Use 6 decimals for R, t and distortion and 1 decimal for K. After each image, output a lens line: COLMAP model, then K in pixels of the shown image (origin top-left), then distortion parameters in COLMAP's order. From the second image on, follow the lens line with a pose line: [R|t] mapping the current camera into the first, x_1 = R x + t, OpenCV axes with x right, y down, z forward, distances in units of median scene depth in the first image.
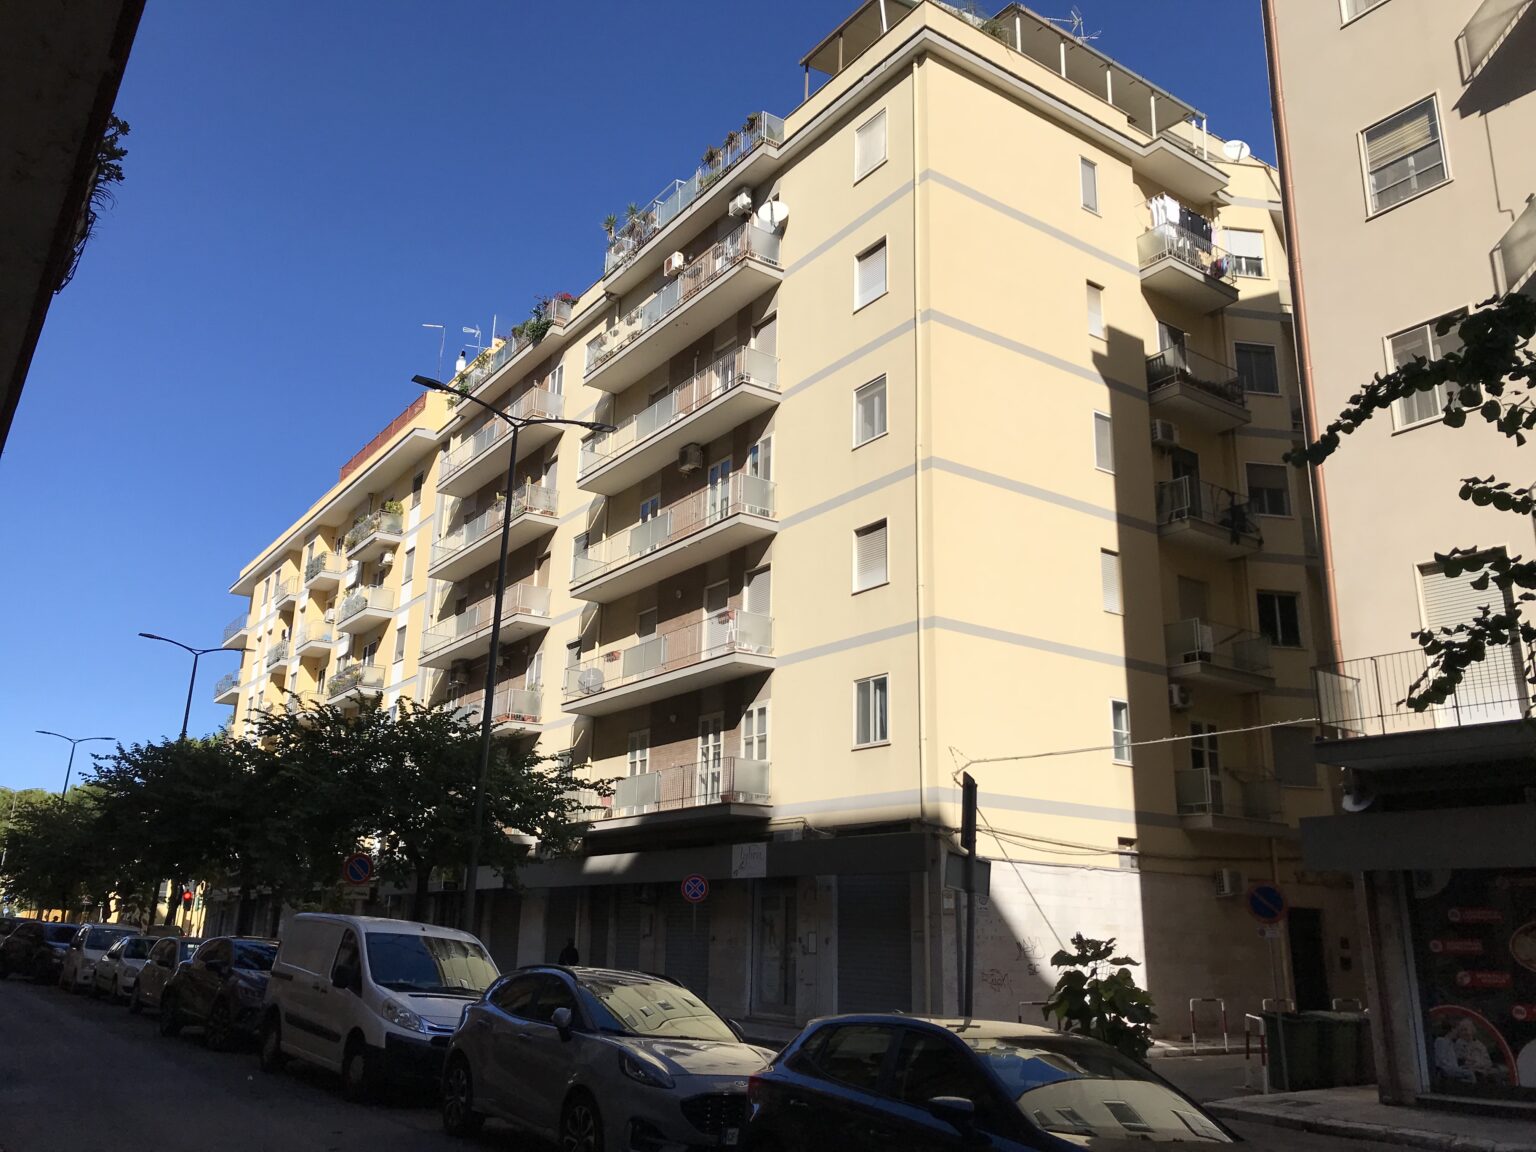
lens RADIAL K [[1264.7, 0, 773.7], [0, 1264.7, 554.0], [0, 0, 1]] dist [0.055069, -0.047945]
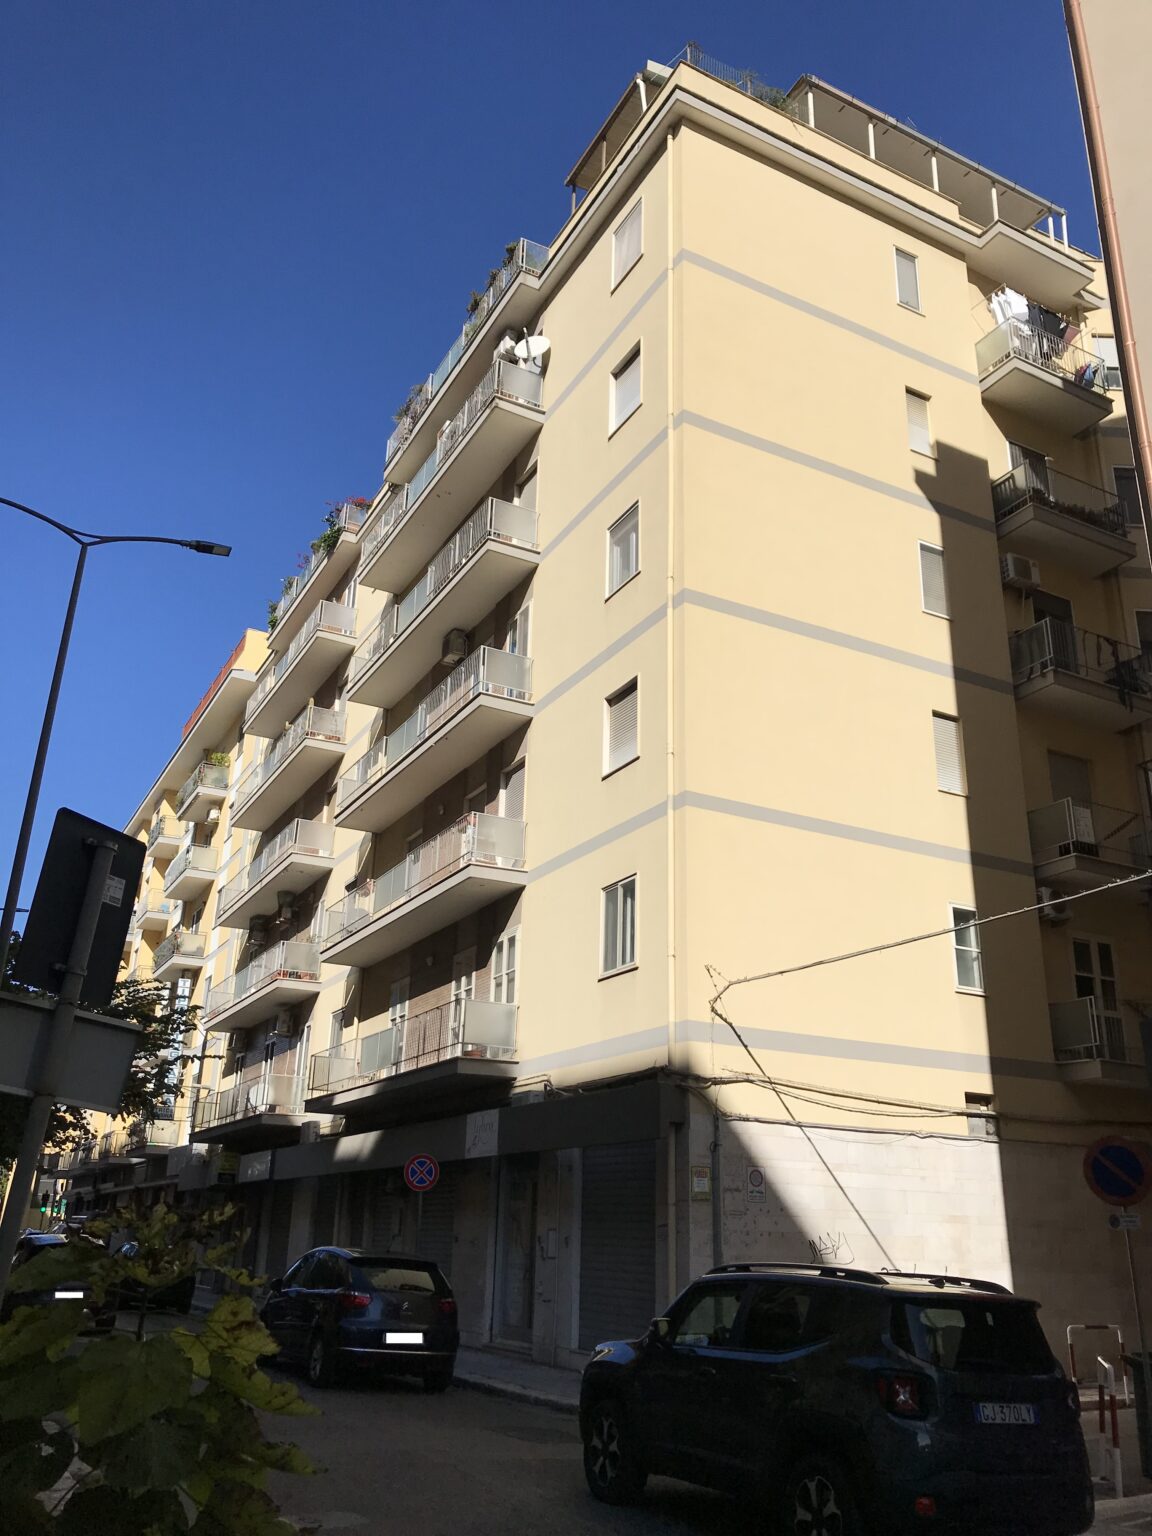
lens RADIAL K [[1264.7, 0, 609.4], [0, 1264.7, 735.4], [0, 0, 1]] dist [0.055069, -0.047945]
pose [[0.994146, -0.044864, -0.098285, 0.133504], [0.036326, 0.995546, -0.087001, 0.067126], [0.101751, 0.082921, 0.991348, 0.212251]]
